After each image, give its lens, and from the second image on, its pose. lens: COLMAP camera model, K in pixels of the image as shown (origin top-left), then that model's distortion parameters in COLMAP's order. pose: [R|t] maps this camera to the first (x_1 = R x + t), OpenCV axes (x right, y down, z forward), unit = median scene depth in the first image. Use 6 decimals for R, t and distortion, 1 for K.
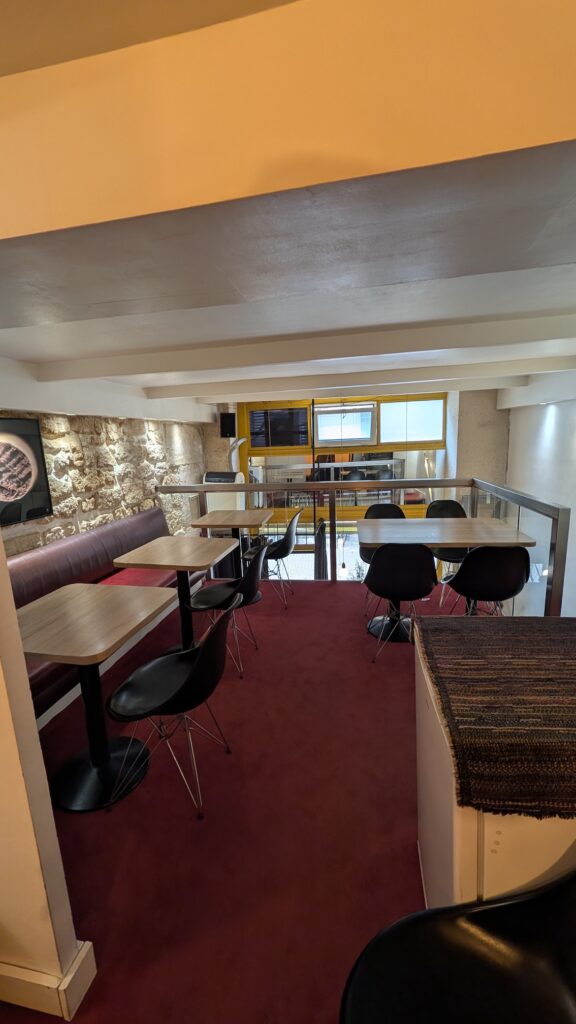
lens RADIAL K [[396.9, 0, 285.3], [0, 396.9, 511.5], [0, 0, 1]] dist [-0.000647, 0.000047]
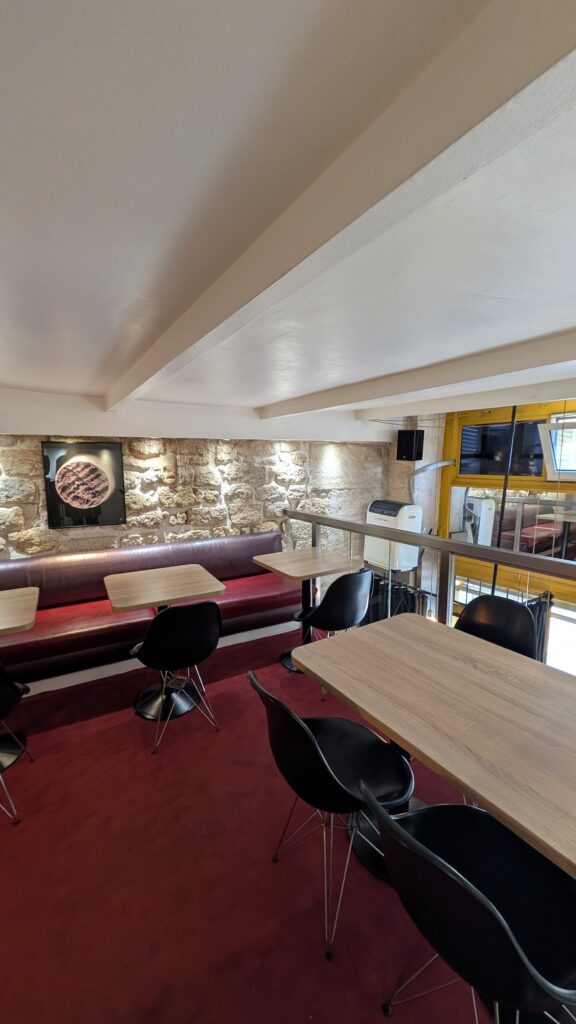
lens RADIAL K [[396.9, 0, 284.7], [0, 396.9, 515.3], [0, 0, 1]] dist [-0.000647, 0.000047]
pose [[0.661823, 0.141498, -0.736185, 0.479946], [-0.158643, 0.986220, 0.046937, -0.120383], [0.732681, 0.085727, 0.675151, 0.458063]]
